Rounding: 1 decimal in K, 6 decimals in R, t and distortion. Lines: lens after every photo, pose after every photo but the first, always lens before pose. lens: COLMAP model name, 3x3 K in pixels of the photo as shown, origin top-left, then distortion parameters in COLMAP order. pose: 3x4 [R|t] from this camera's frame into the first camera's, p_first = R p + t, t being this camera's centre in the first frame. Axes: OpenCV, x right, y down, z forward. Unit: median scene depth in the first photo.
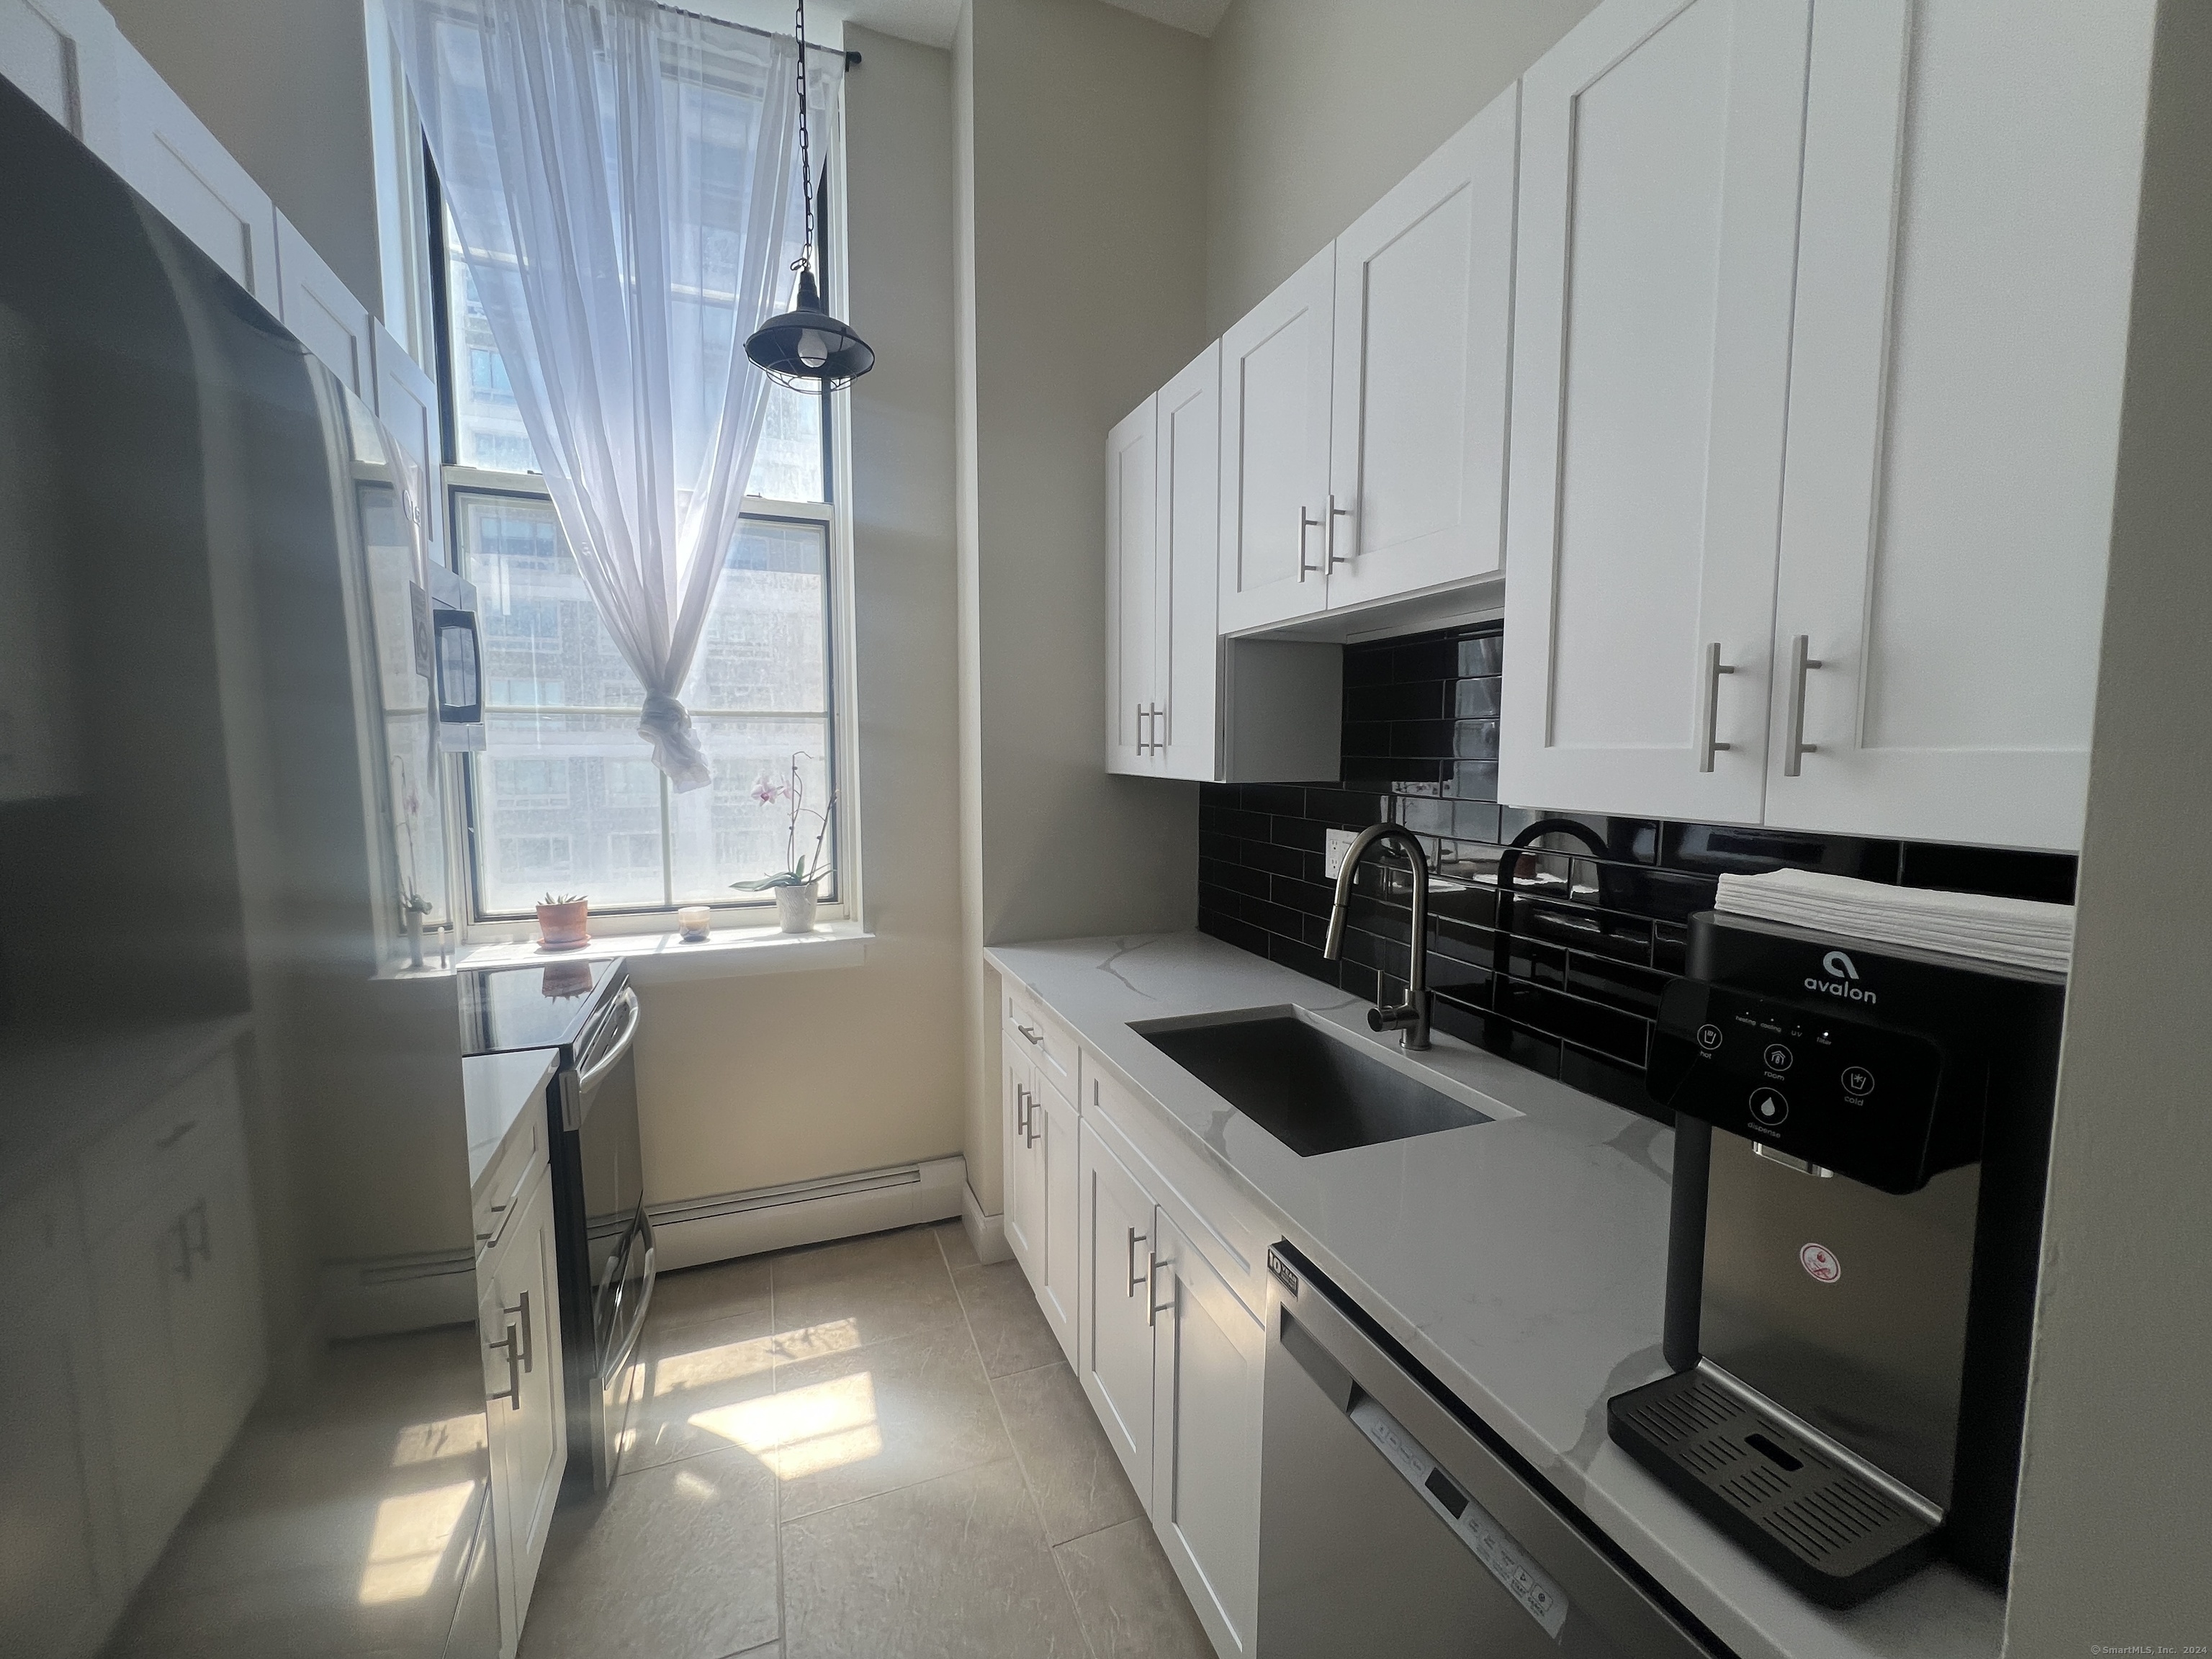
lens RADIAL K [[896.8, 0, 1106.4], [0, 896.8, 836.1], [0, 0, 1]] dist [-0.000309, -0.000038]
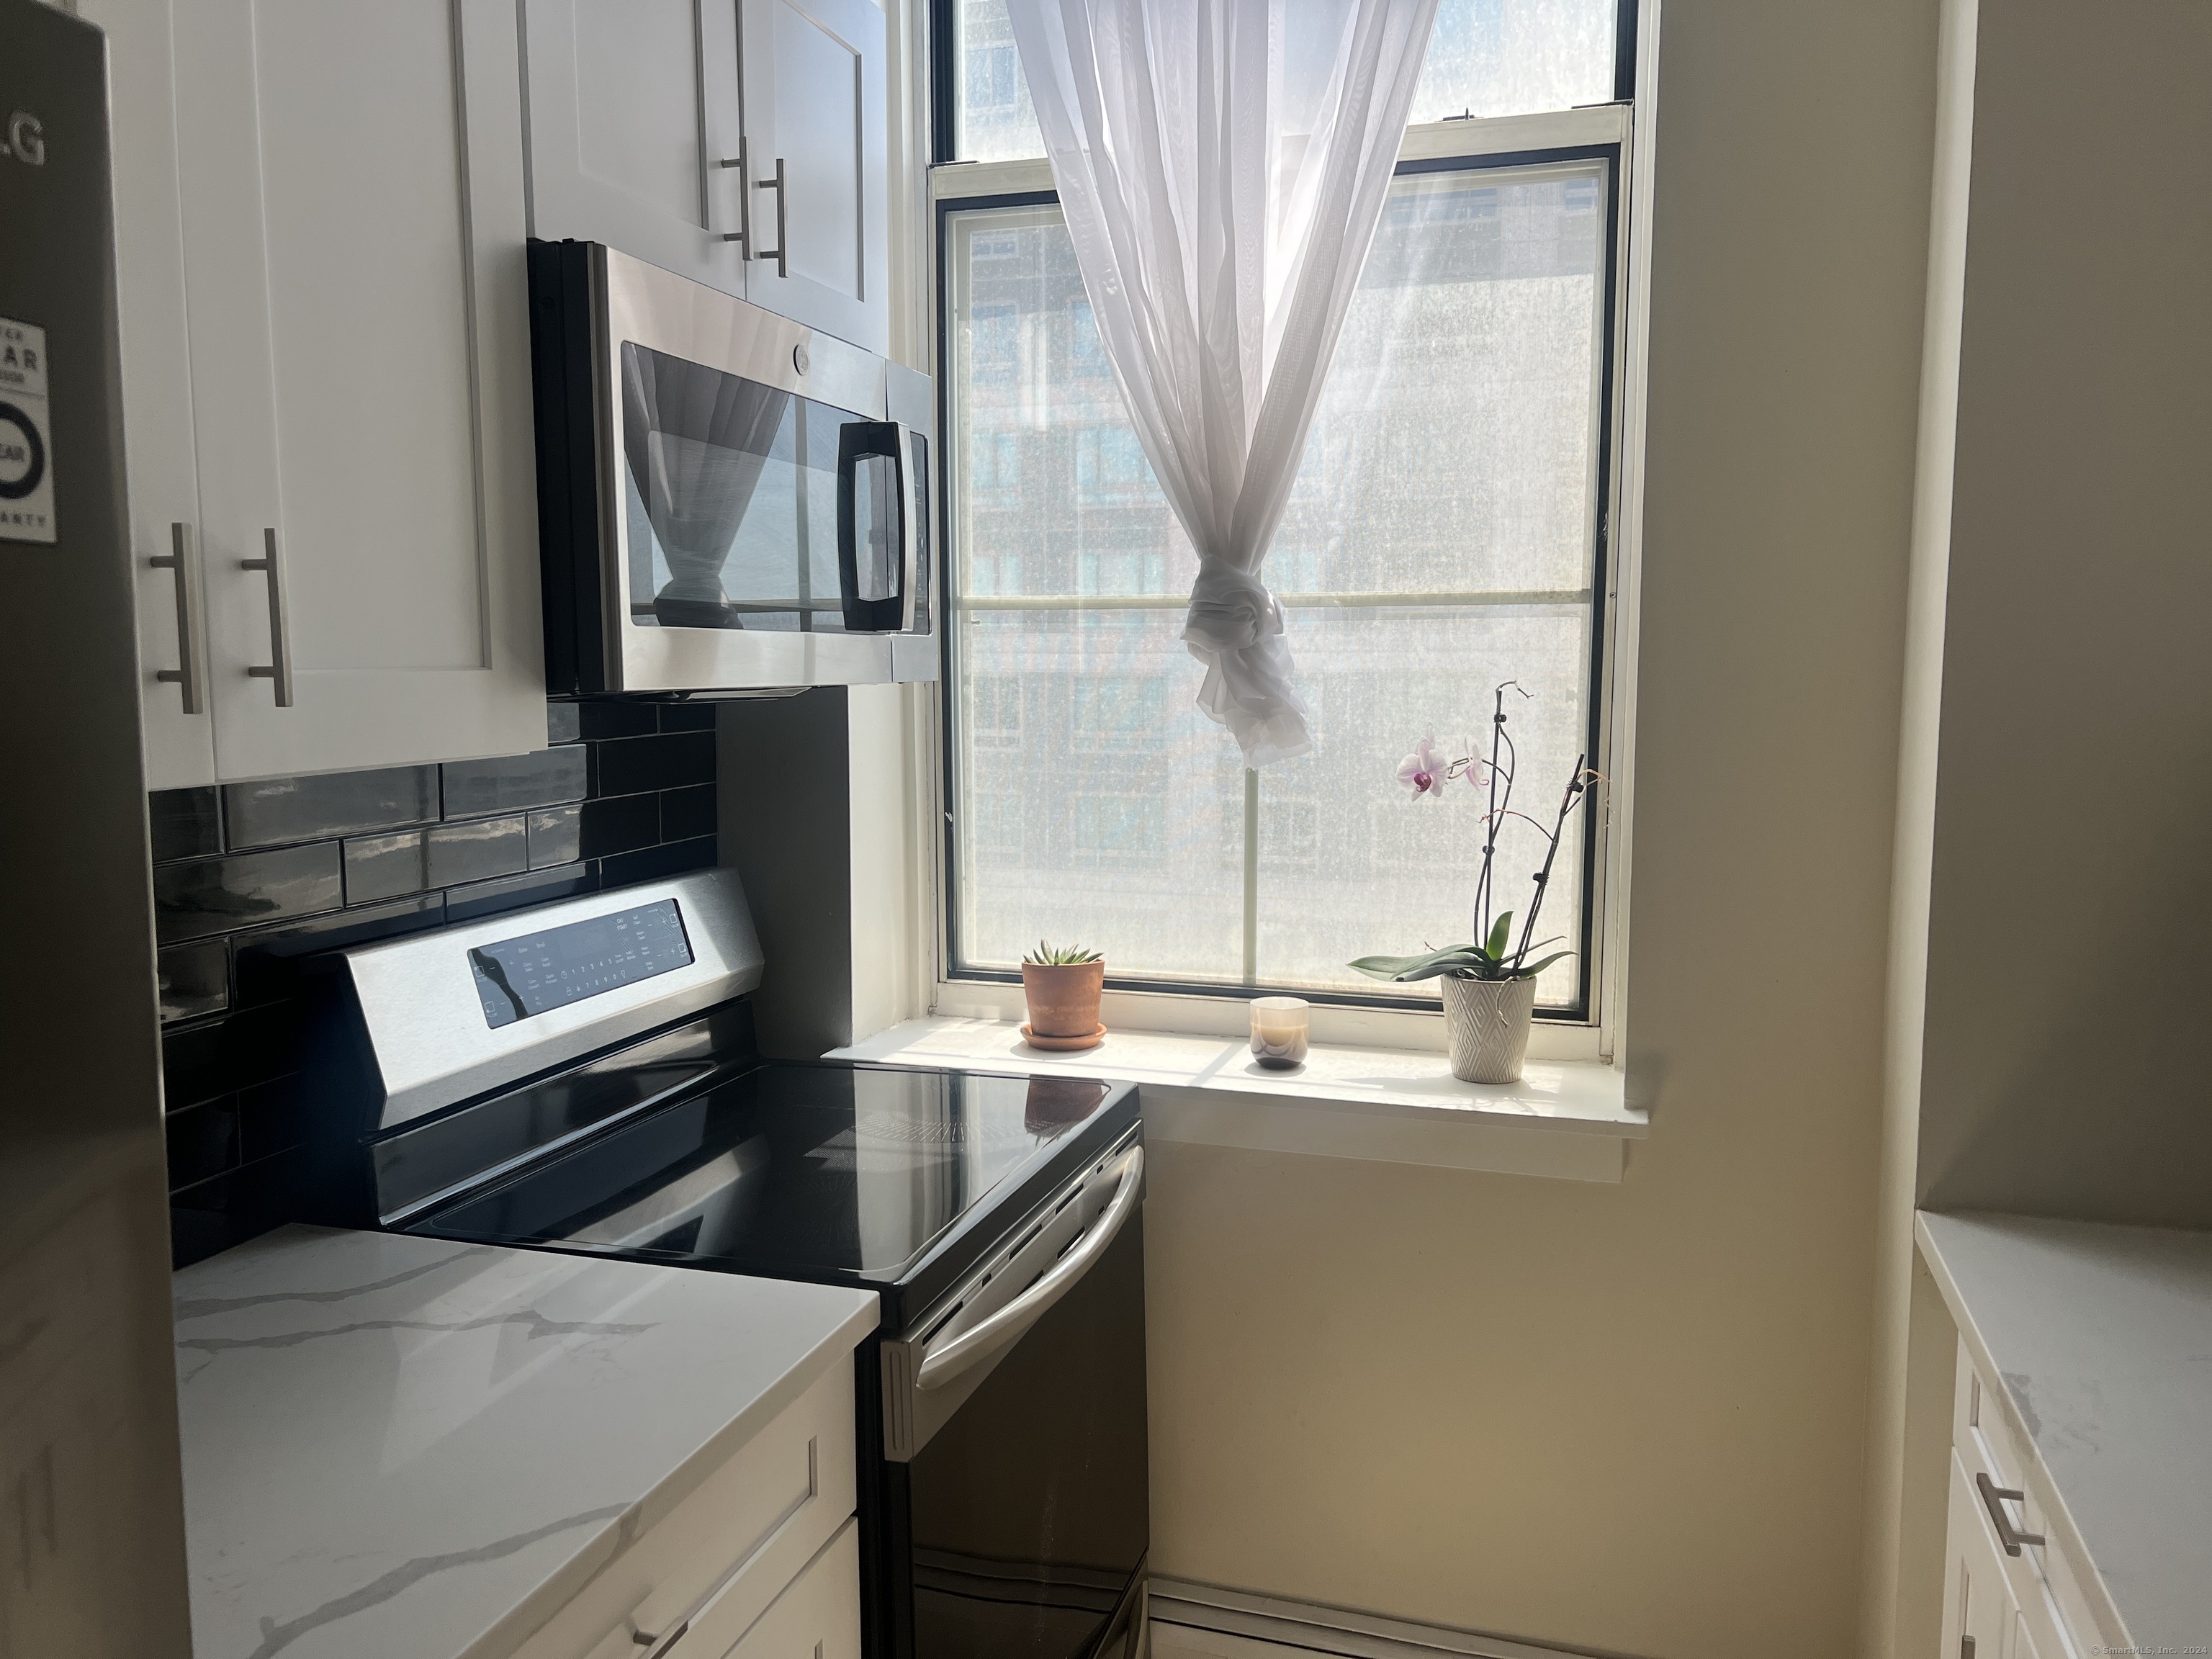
lens RADIAL K [[1684.5, 0, 1101.0], [0, 1684.5, 841.6], [0, 0, 1]] dist [0.075909, -0.058643]
pose [[0.778410, 0.068984, -0.623954, 0.033135], [-0.060841, 0.997555, 0.034388, -0.032304], [0.624801, 0.011194, 0.780704, 0.220738]]
